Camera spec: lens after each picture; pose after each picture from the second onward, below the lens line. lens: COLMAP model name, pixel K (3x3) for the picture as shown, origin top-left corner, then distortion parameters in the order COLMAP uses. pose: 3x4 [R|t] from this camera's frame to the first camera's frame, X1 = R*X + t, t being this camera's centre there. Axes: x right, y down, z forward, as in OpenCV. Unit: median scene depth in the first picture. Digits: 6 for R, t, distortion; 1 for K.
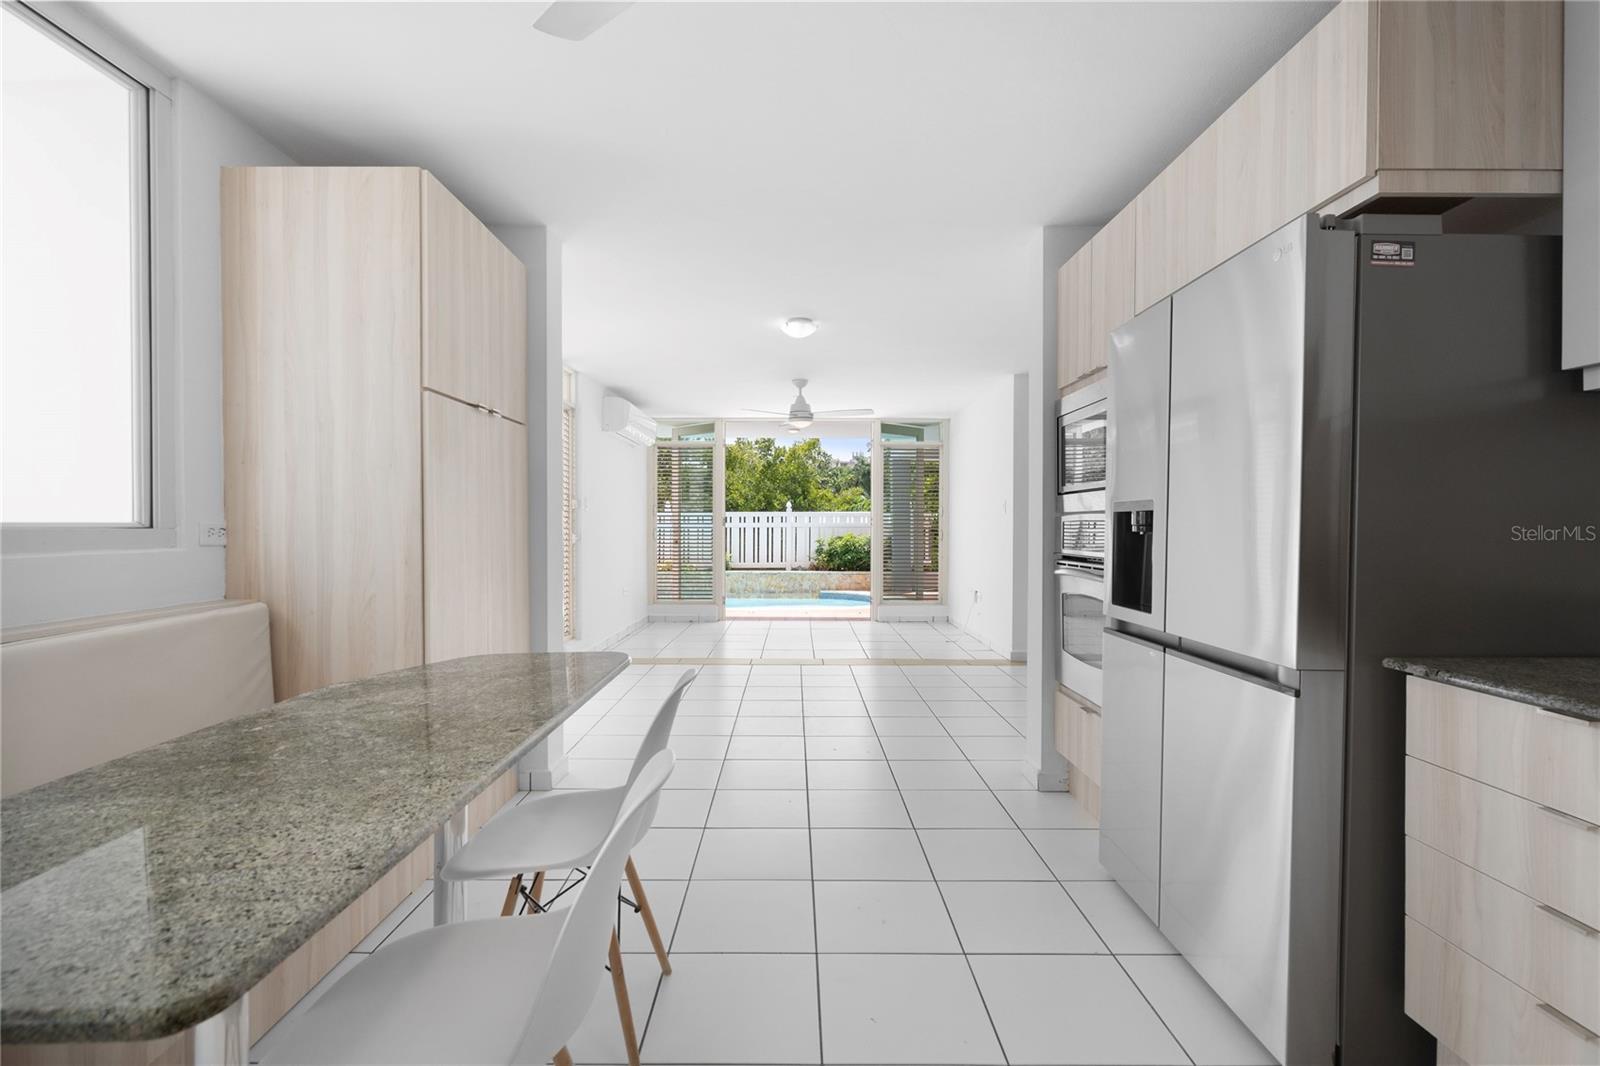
lens RADIAL K [[722.4, 0, 802.6], [0, 722.4, 530.3], [0, 0, 1]] dist [-0.011126, 0.002687]
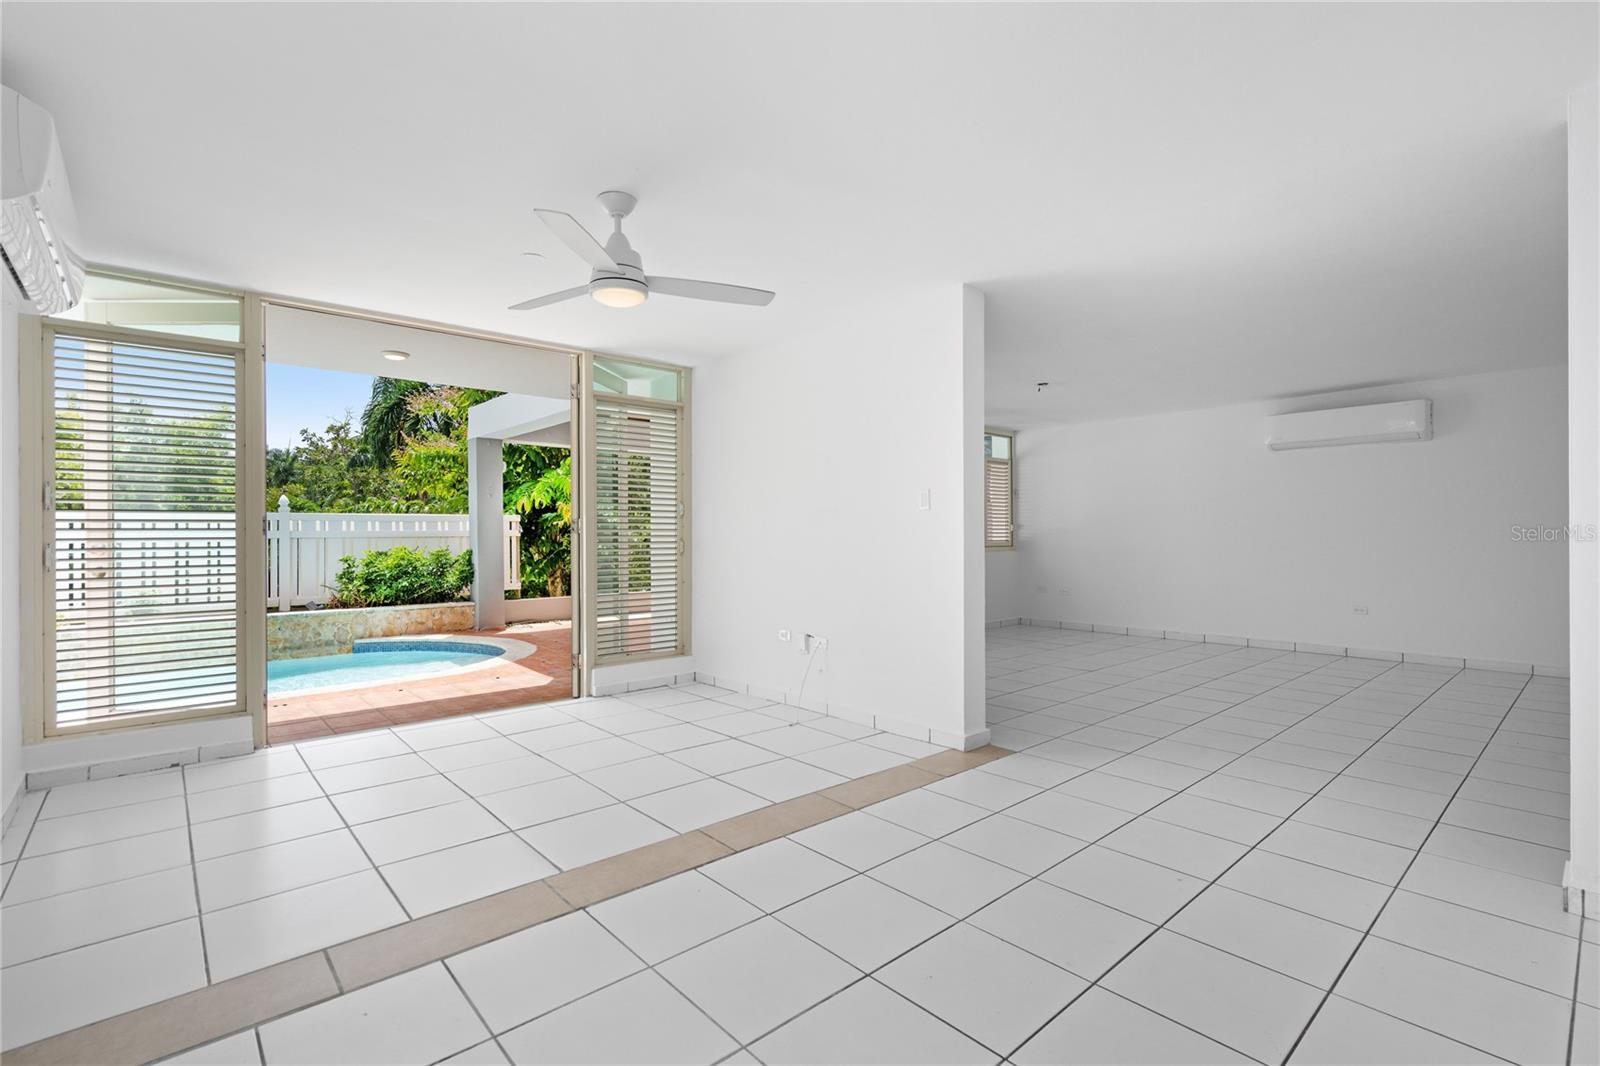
lens RADIAL K [[722.4, 0, 791.5], [0, 722.4, 533.3], [0, 0, 1]] dist [-0.011126, 0.002687]
pose [[0.749671, -0.006275, 0.661780, -0.101078], [0.011437, 0.999929, -0.003475, -0.001328], [-0.661711, 0.010174, 0.749690, 0.287437]]
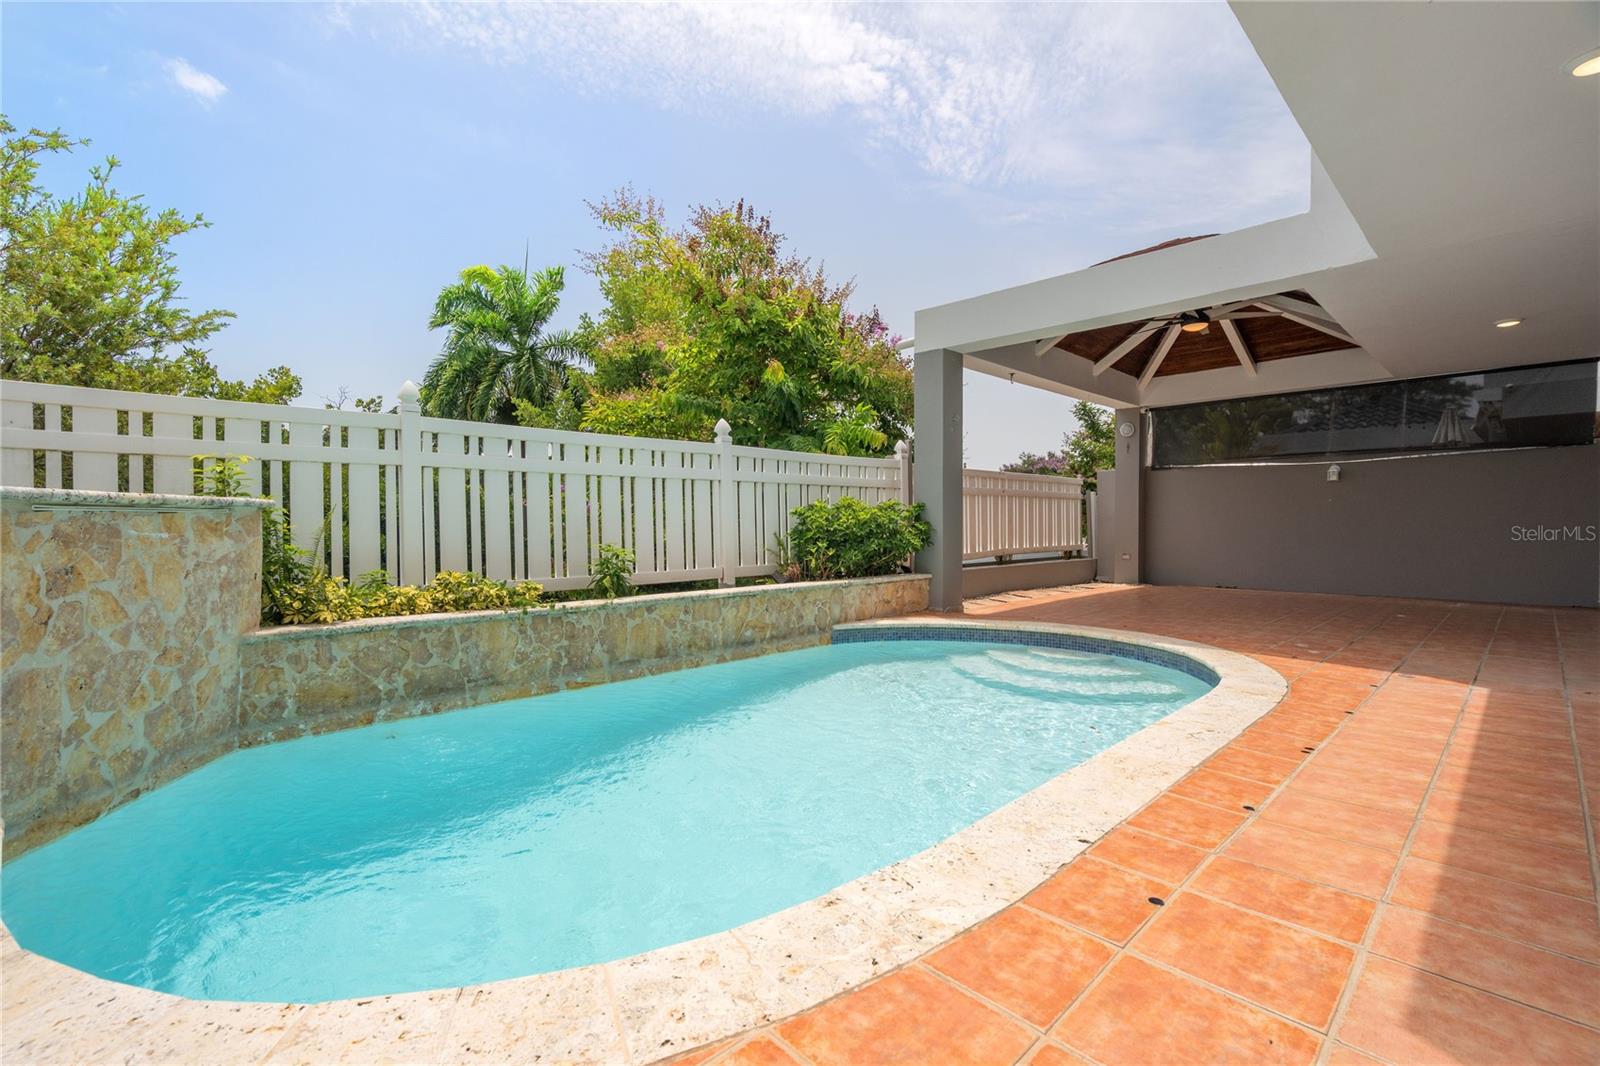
lens RADIAL K [[722.4, 0, 800.6], [0, 722.4, 527.0], [0, 0, 1]] dist [-0.011126, 0.002687]
pose [[0.722946, -0.008080, 0.690857, -0.284238], [0.016730, 0.999843, -0.005813, 0.026539], [-0.690702, 0.015760, 0.722968, 0.694184]]
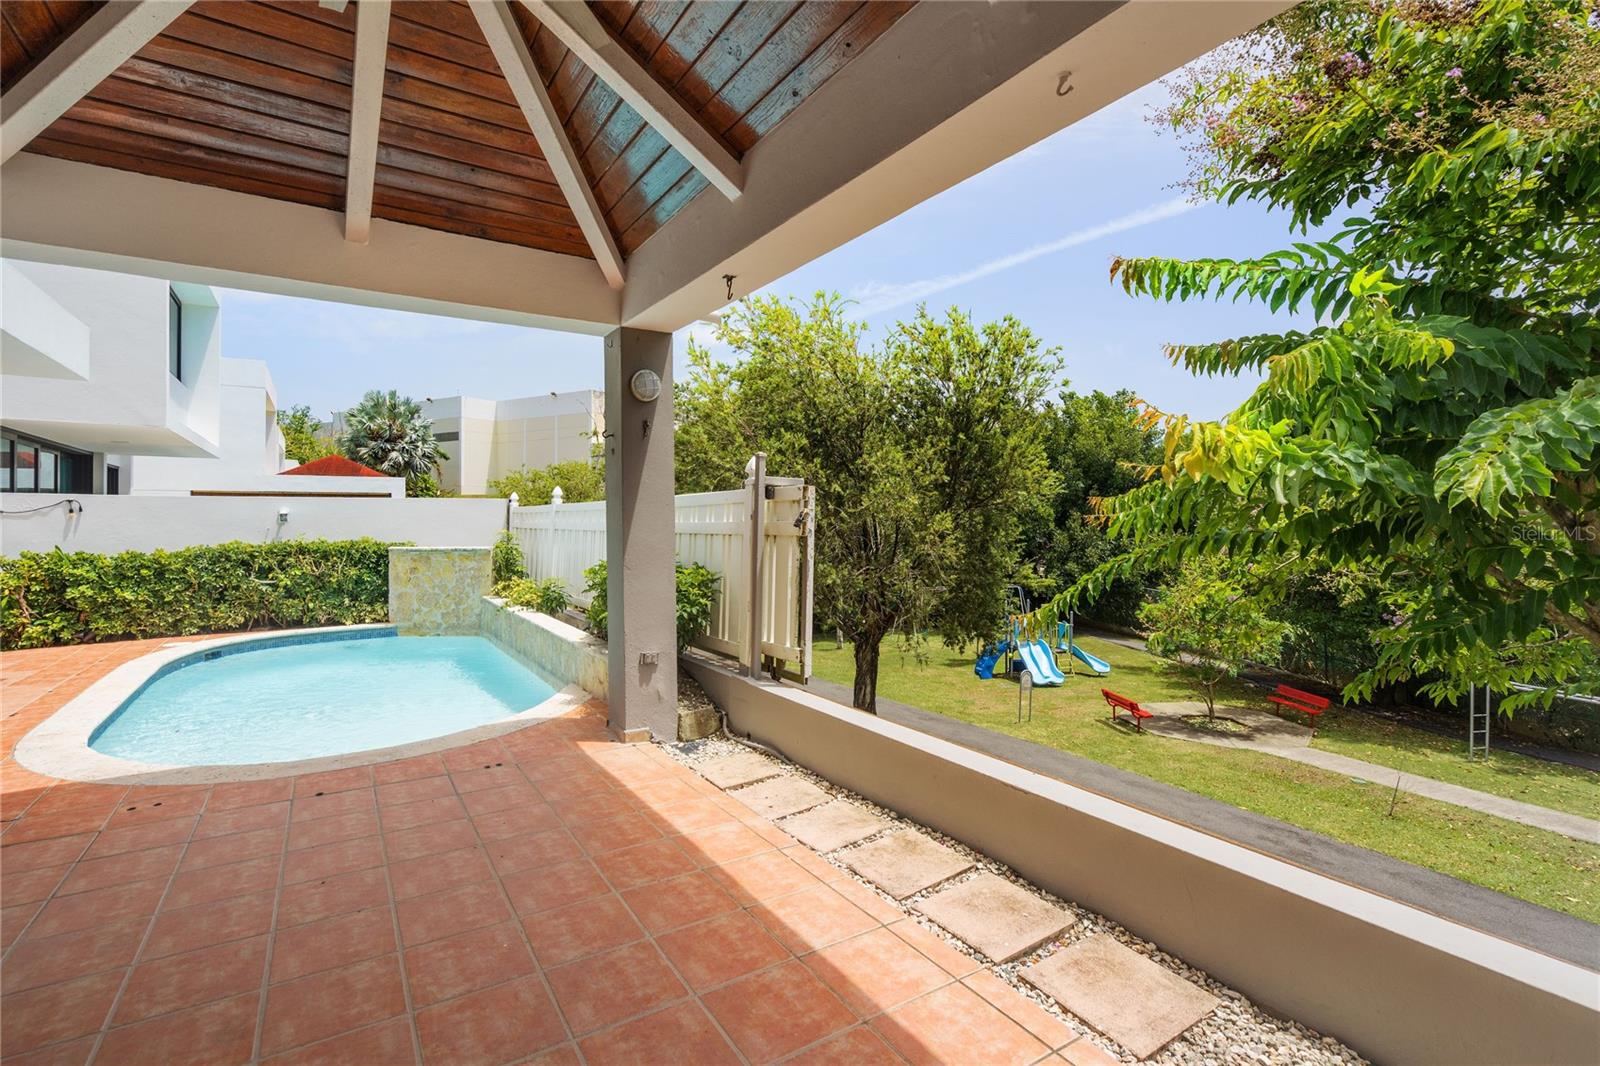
lens RADIAL K [[722.4, 0, 813.4], [0, 722.4, 520.4], [0, 0, 1]] dist [-0.011126, 0.002687]
pose [[0.536713, -0.000735, -0.843765, 0.535941], [-0.011278, 0.999904, -0.008045, -0.013448], [0.843690, 0.013834, 0.536653, 0.910348]]
